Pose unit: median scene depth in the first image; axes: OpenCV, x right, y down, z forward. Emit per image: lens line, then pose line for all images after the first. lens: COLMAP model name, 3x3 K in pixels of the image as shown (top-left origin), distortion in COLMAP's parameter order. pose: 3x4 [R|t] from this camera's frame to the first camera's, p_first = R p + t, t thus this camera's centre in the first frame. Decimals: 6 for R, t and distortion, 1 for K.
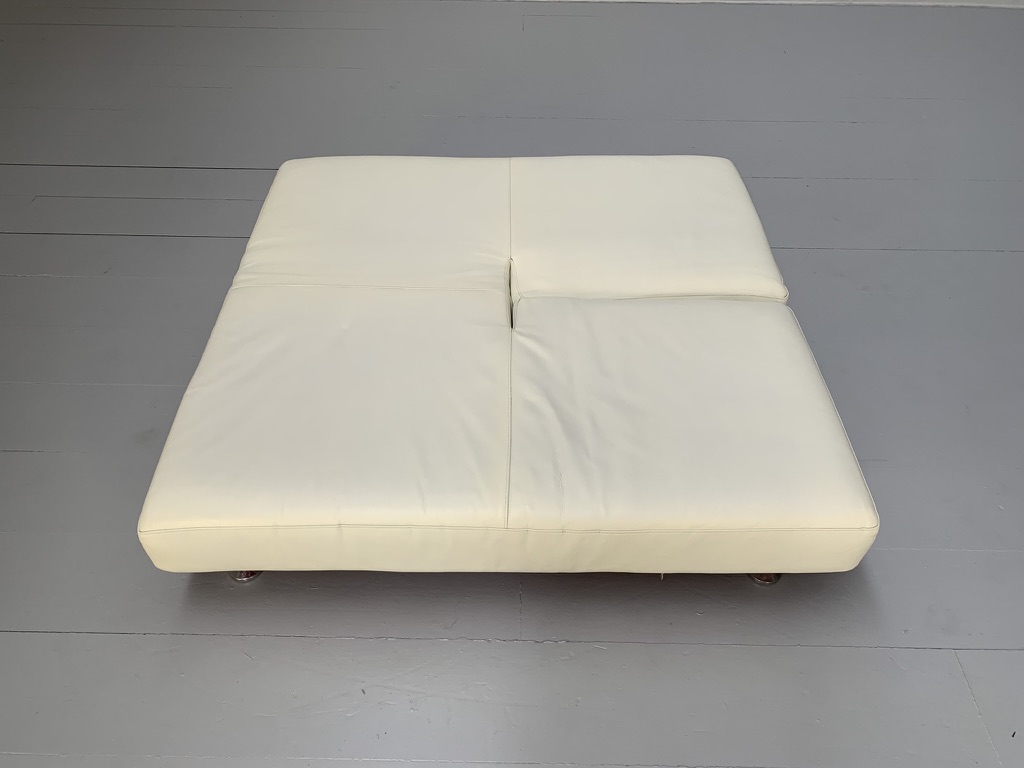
lens RADIAL K [[797.7, 0, 525.0], [0, 797.7, 382.7], [0, 0, 1]] dist [0.004668, -0.001699]
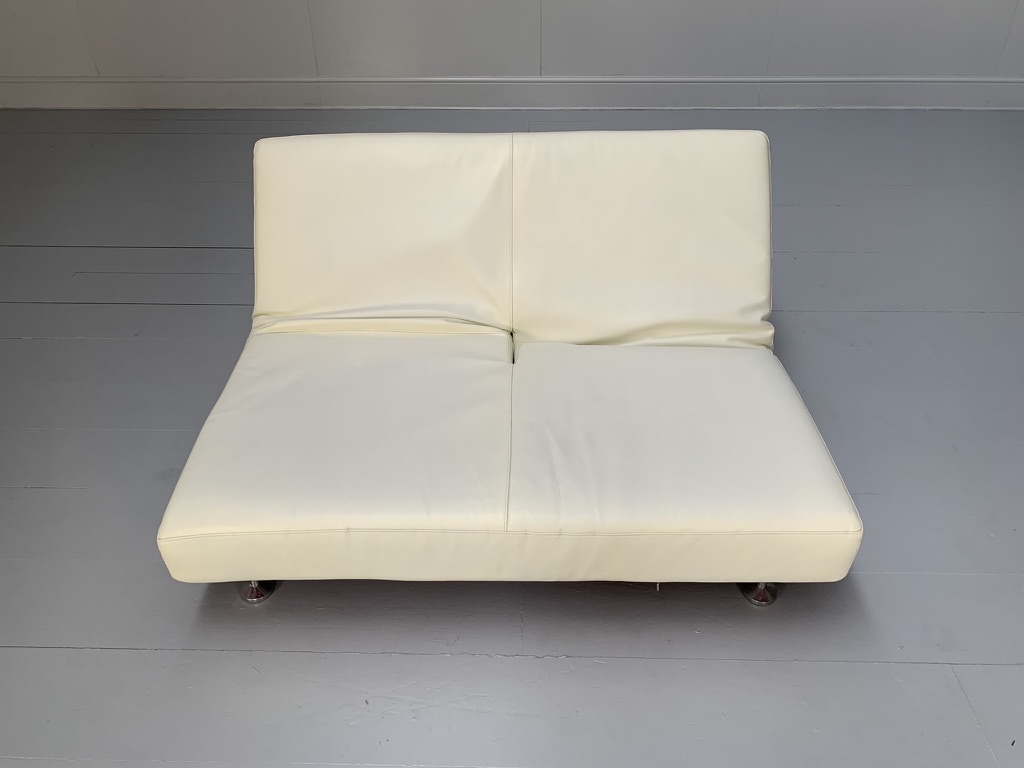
lens RADIAL K [[797.7, 0, 526.4], [0, 797.7, 378.4], [0, 0, 1]] dist [0.004668, -0.001699]
pose [[0.999870, -0.007875, -0.014088, 0.018503], [0.005724, 0.989166, -0.146687, 0.125129], [0.015090, 0.146588, 0.989083, -0.063259]]
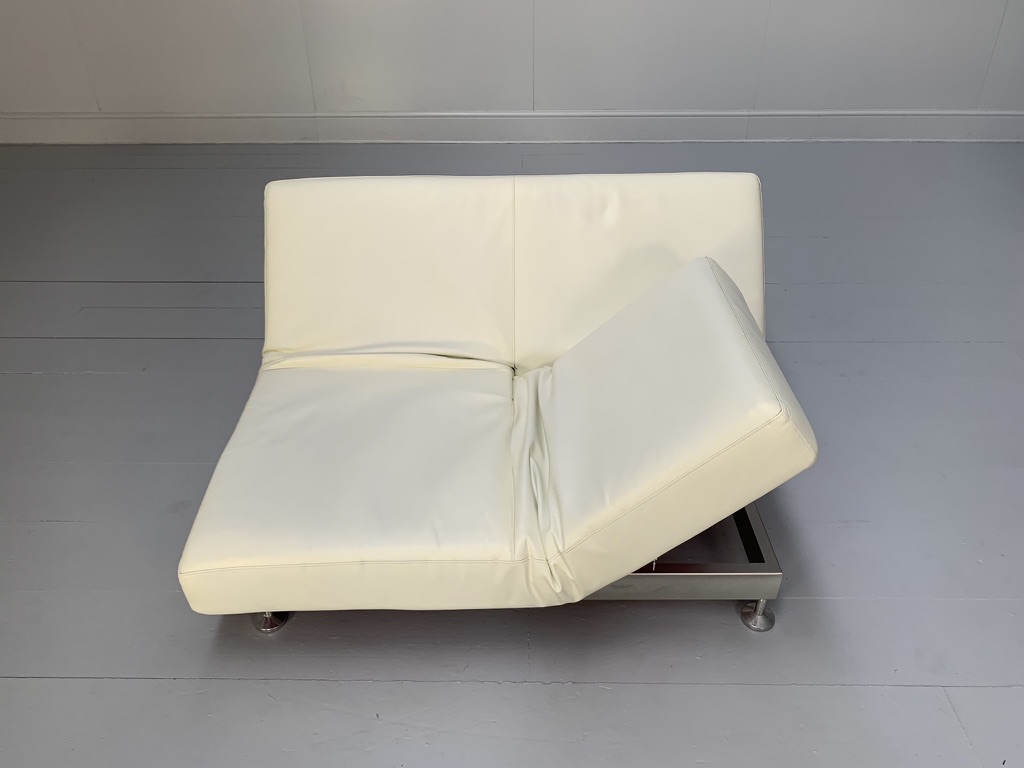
lens RADIAL K [[797.7, 0, 521.9], [0, 797.7, 384.0], [0, 0, 1]] dist [0.004668, -0.001699]
pose [[0.999881, -0.014216, -0.005946, -0.003149], [0.013001, 0.985410, -0.169698, 0.116644], [0.008271, 0.169600, 0.985478, -0.108675]]
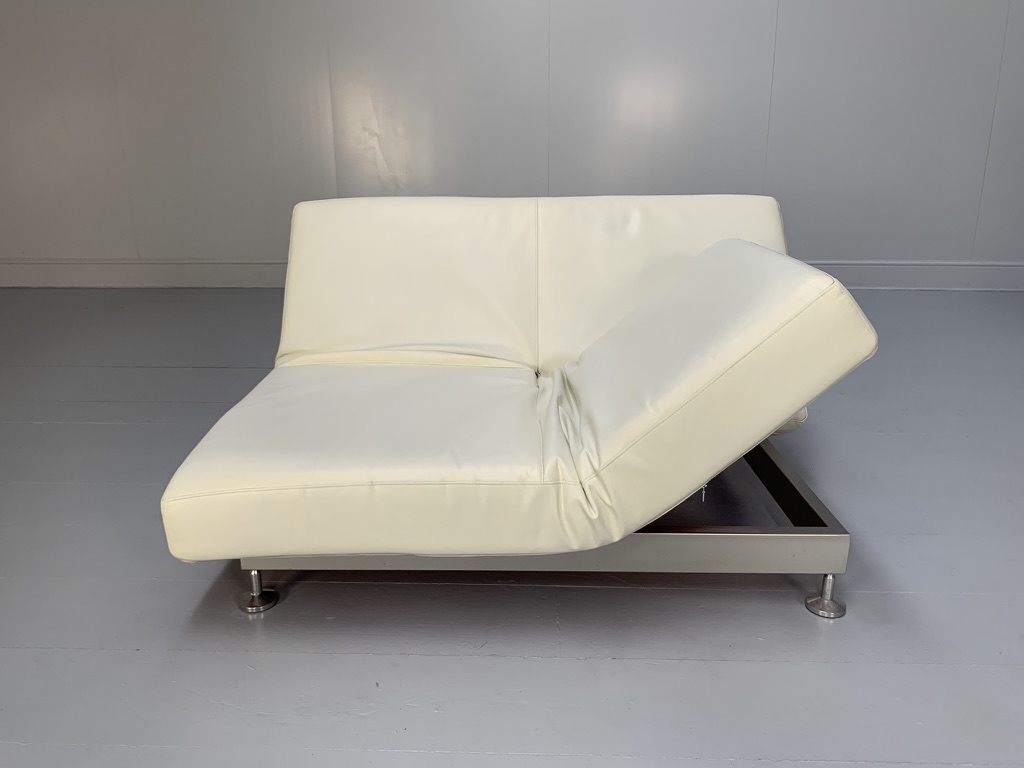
lens RADIAL K [[797.7, 0, 519.9], [0, 797.7, 380.2], [0, 0, 1]] dist [0.004668, -0.001699]
pose [[0.999811, -0.012220, -0.015123, -0.033427], [0.004079, 0.892320, -0.451386, 0.459532], [0.019011, 0.451239, 0.892201, 0.079095]]
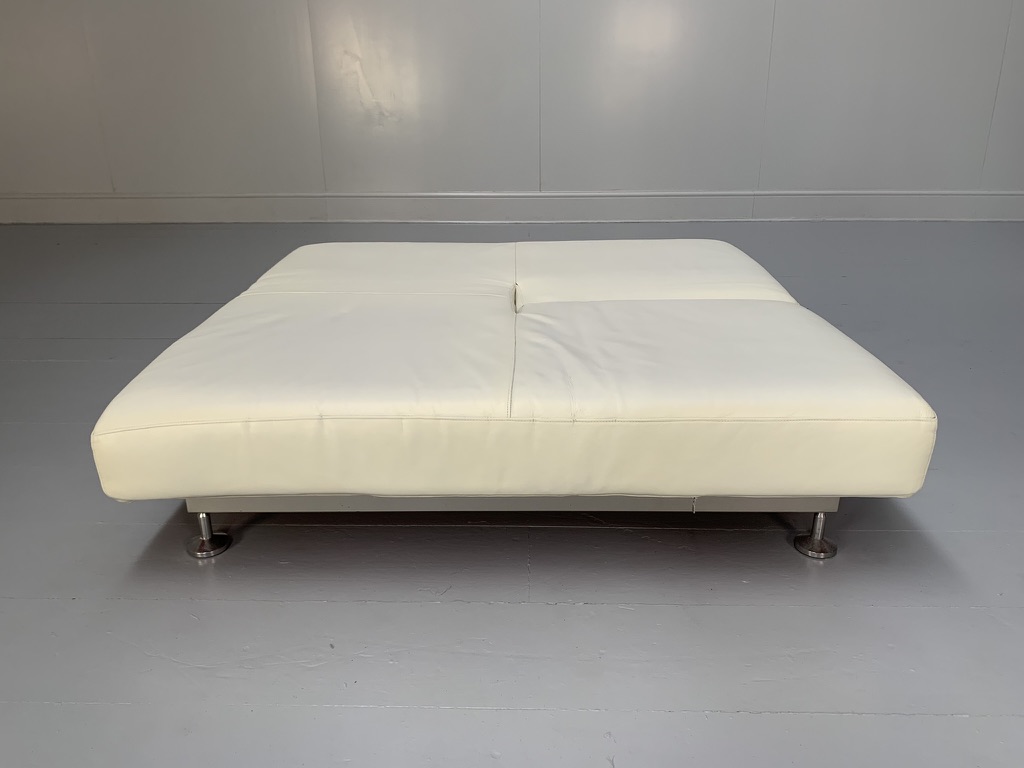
lens RADIAL K [[797.7, 0, 525.6], [0, 797.7, 375.7], [0, 0, 1]] dist [0.004668, -0.001699]
pose [[0.999772, -0.017753, -0.011887, 0.005286], [0.011721, 0.920922, -0.389571, 0.439014], [0.017863, 0.389343, 0.920920, 0.159836]]
